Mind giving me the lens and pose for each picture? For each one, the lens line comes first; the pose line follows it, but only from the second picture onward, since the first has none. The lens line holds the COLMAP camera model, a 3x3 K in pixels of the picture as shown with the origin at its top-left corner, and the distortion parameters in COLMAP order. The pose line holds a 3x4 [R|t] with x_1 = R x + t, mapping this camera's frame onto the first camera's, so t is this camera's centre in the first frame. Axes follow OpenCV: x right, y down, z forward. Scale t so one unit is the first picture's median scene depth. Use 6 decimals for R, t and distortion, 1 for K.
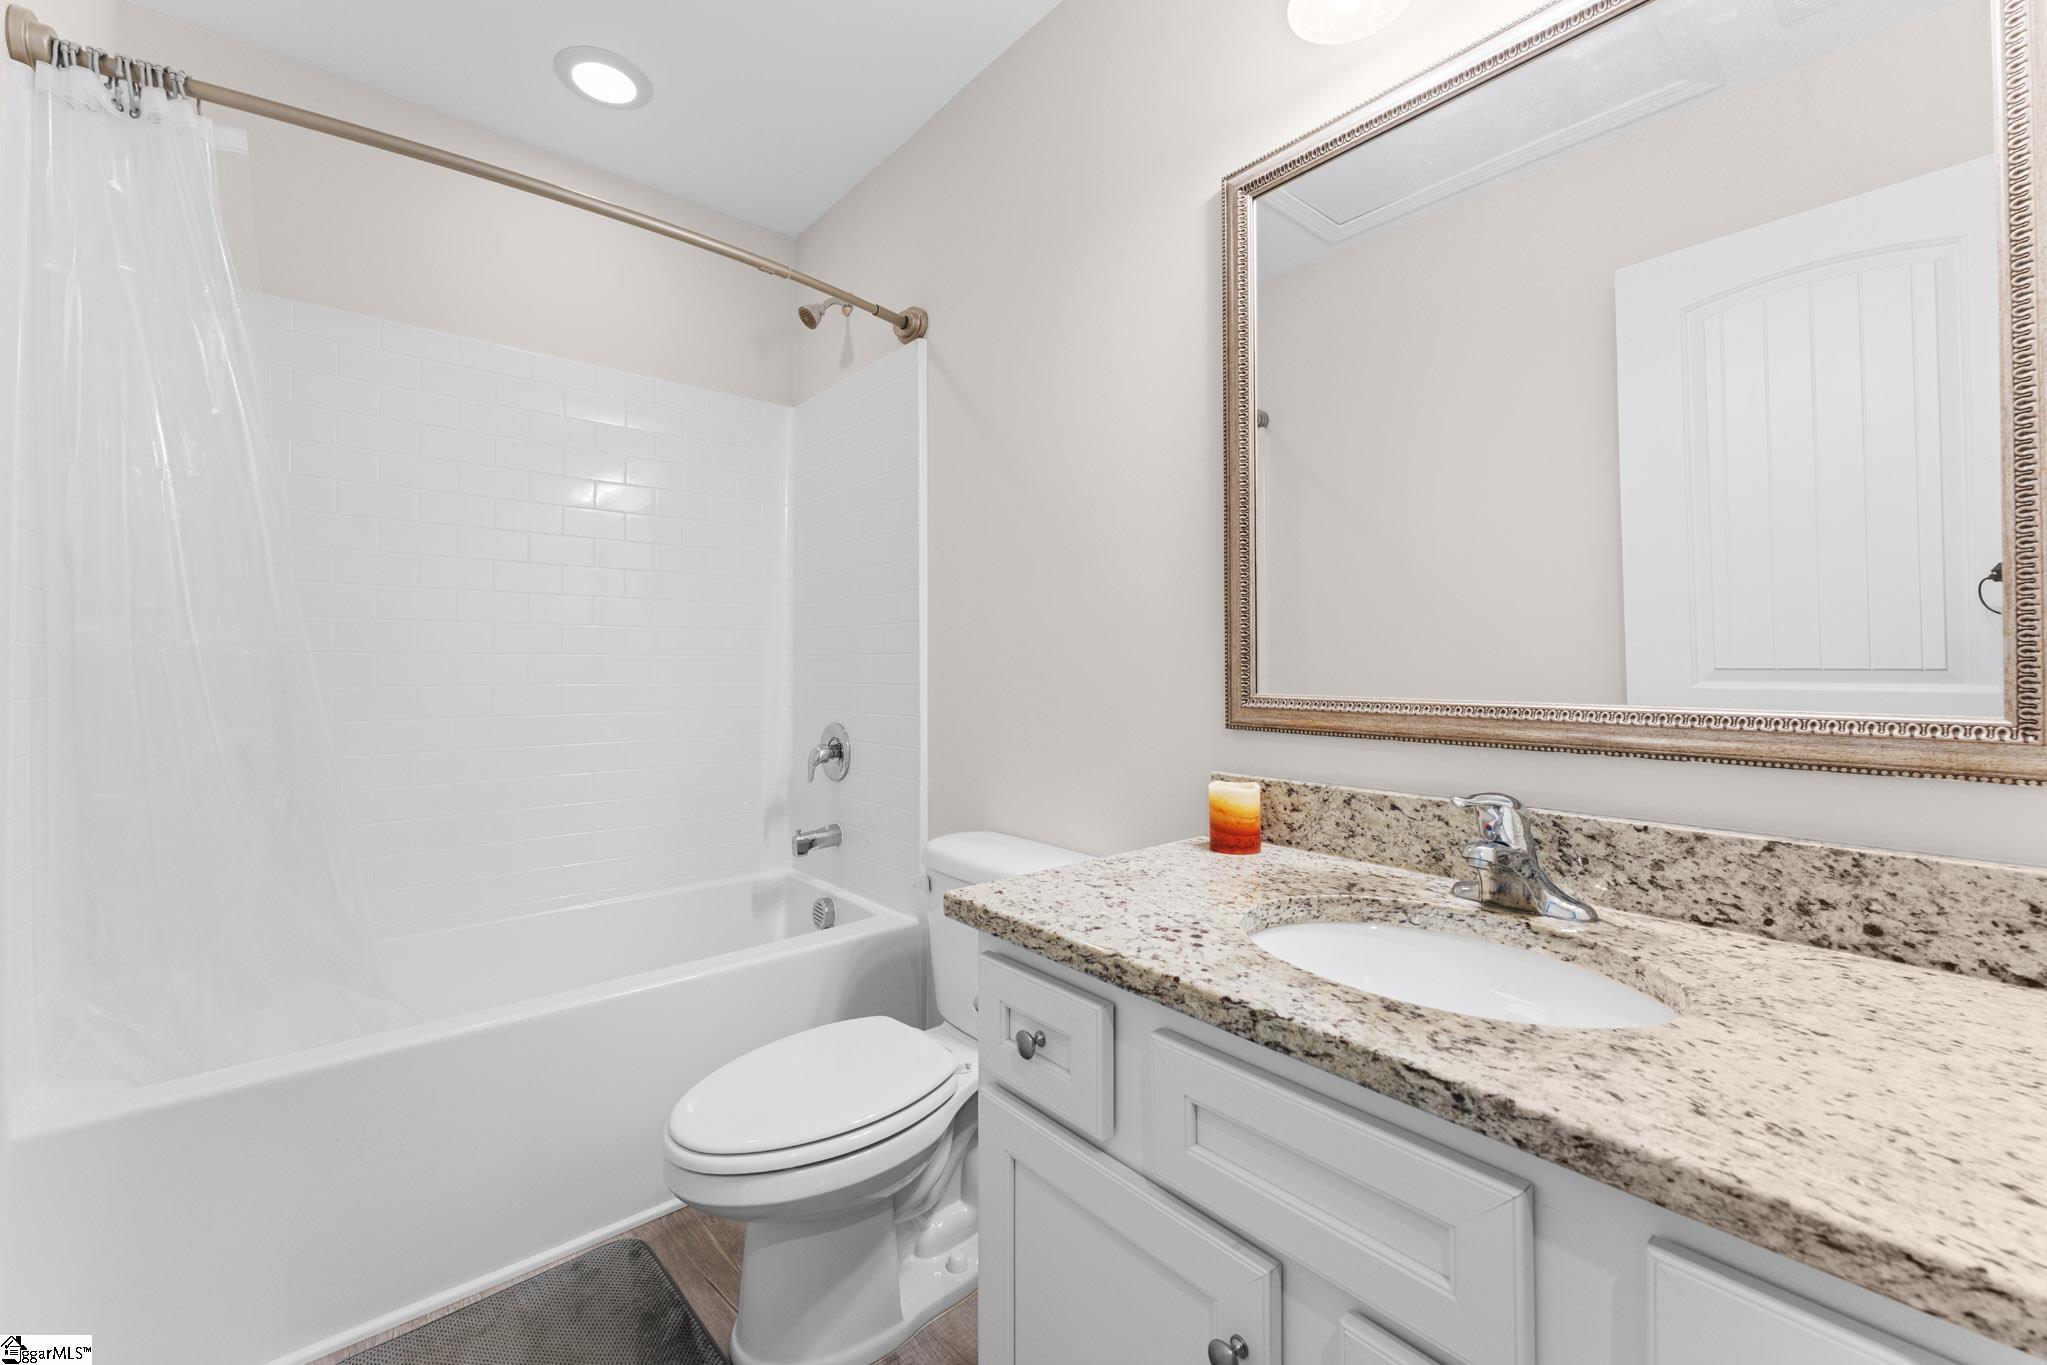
lens RADIAL K [[825.4, 0, 1026.2], [0, 825.4, 667.5], [0, 0, 1]] dist [-0.000462, -0.000132]
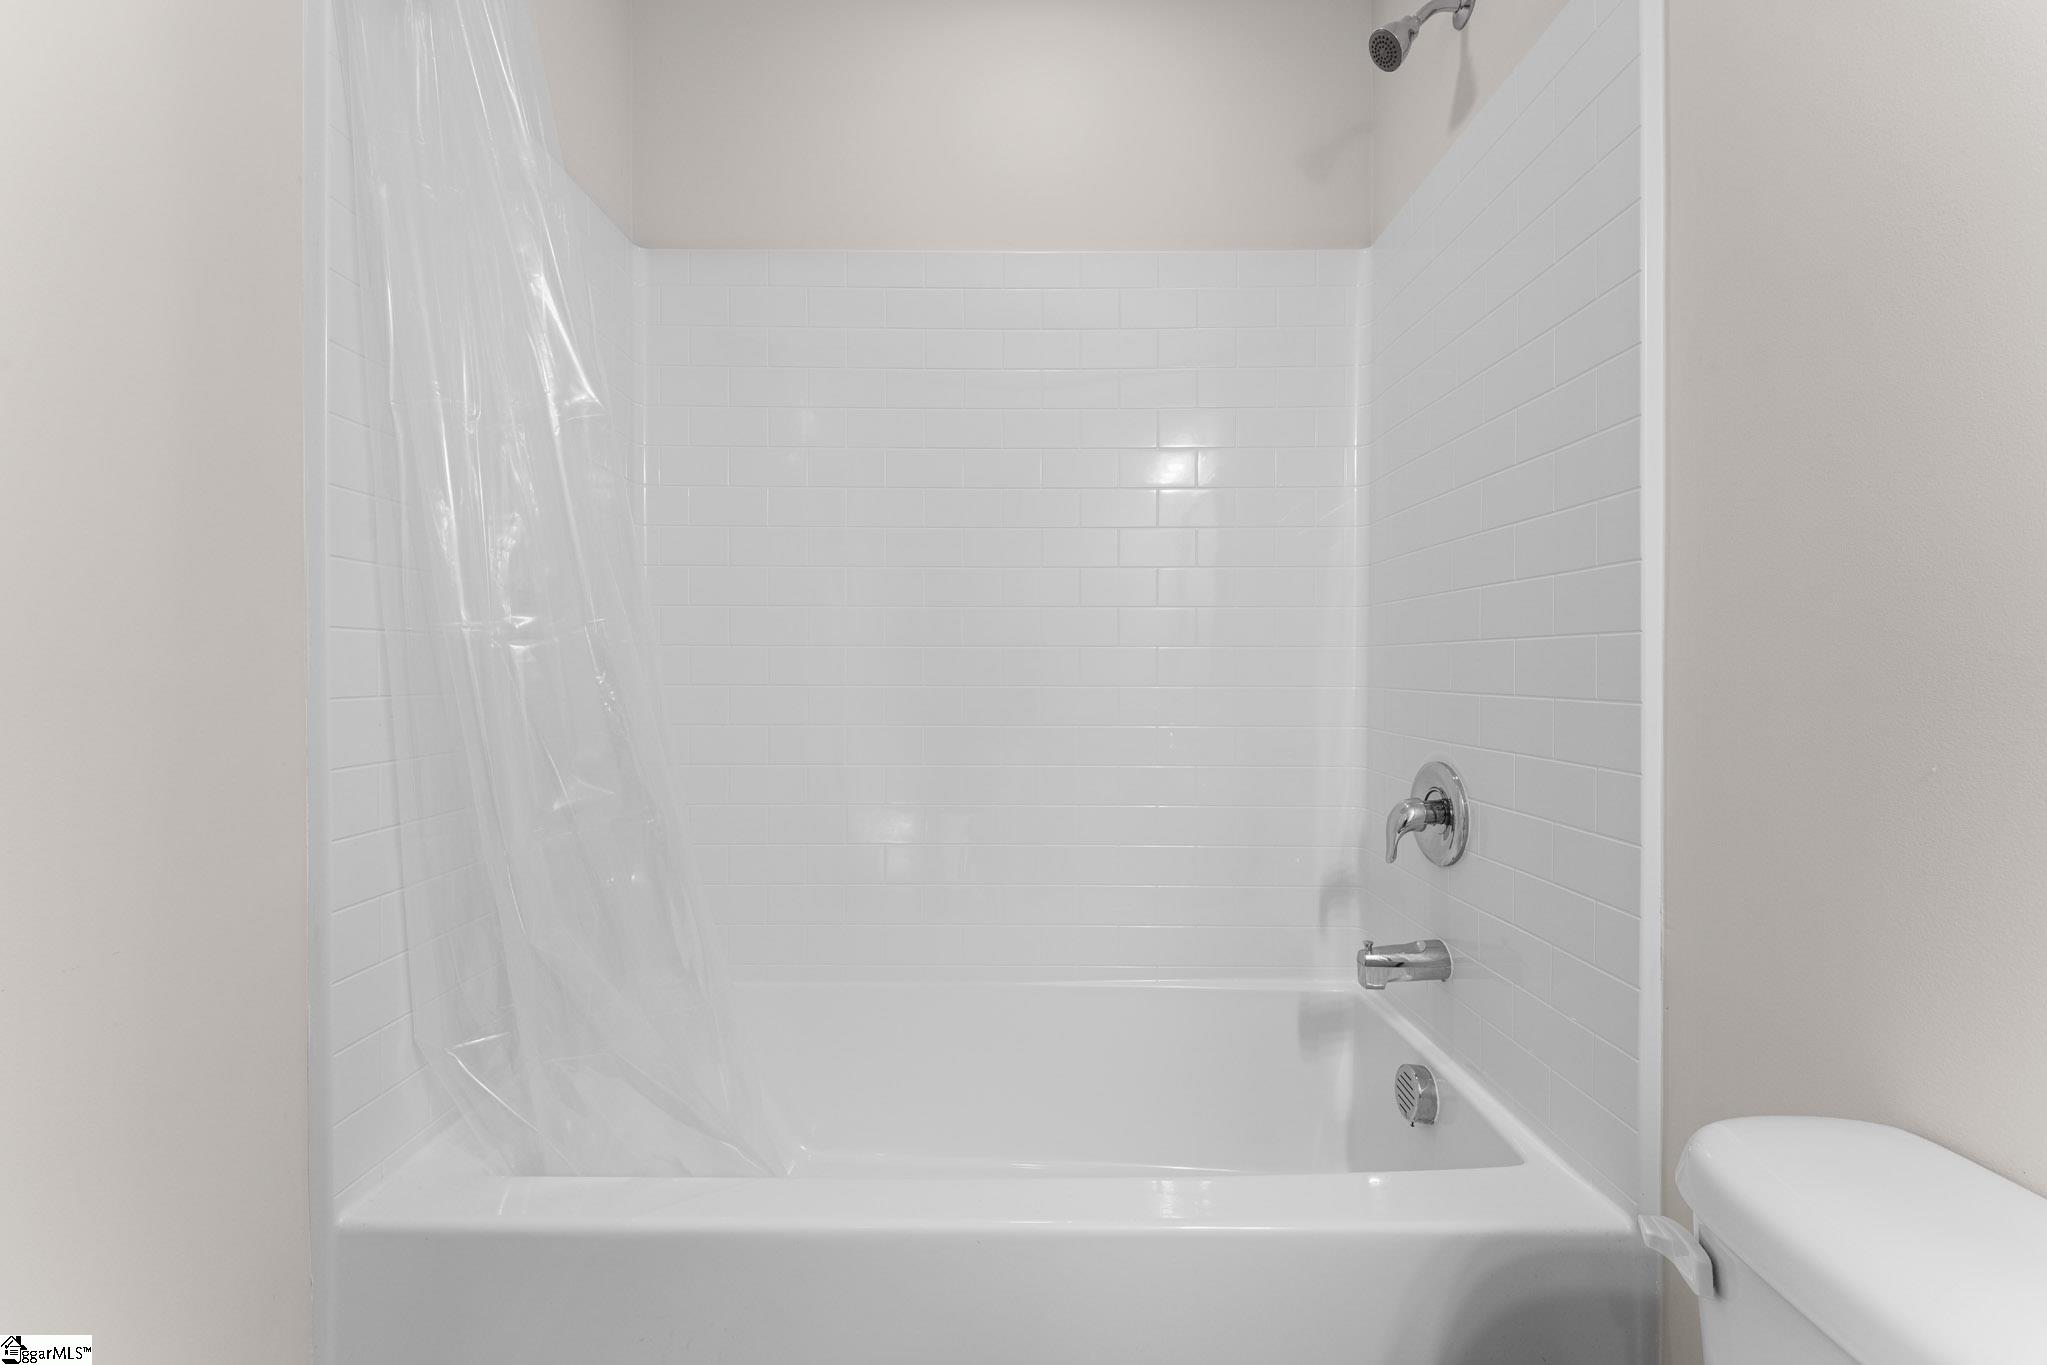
lens RADIAL K [[825.4, 0, 1020.6], [0, 825.4, 674.1], [0, 0, 1]] dist [-0.000462, -0.000132]
pose [[0.764411, 0.001857, -0.644727, -0.085477], [-0.003907, 0.999991, -0.001752, 0.008917], [0.644718, 0.003858, 0.764411, 0.381721]]
